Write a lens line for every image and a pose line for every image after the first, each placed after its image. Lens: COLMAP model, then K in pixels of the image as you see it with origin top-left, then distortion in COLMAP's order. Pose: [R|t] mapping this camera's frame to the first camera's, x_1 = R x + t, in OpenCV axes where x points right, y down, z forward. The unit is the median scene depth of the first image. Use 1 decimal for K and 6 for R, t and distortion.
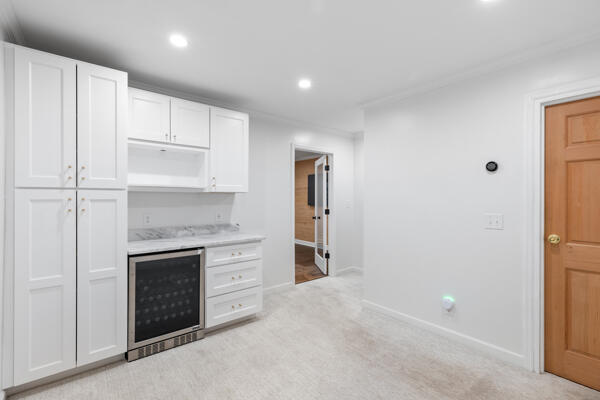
lens RADIAL K [[263.0, 0, 304.0], [0, 263.0, 197.5], [0, 0, 1]] dist [0.001209, 0.000057]
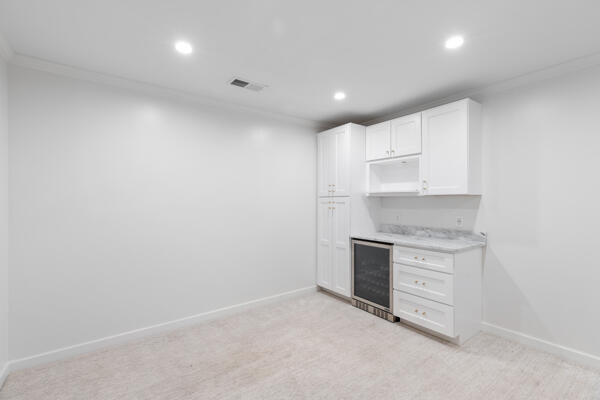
lens RADIAL K [[269.8, 0, 300.0], [0, 269.8, 200.0], [0, 0, 1]] dist [0.000143, -0.000002]
pose [[-0.046986, -0.006703, -0.998873, 0.734602], [0.006867, 0.999952, -0.007033, 0.001649], [0.998872, -0.007190, -0.046937, 0.583026]]
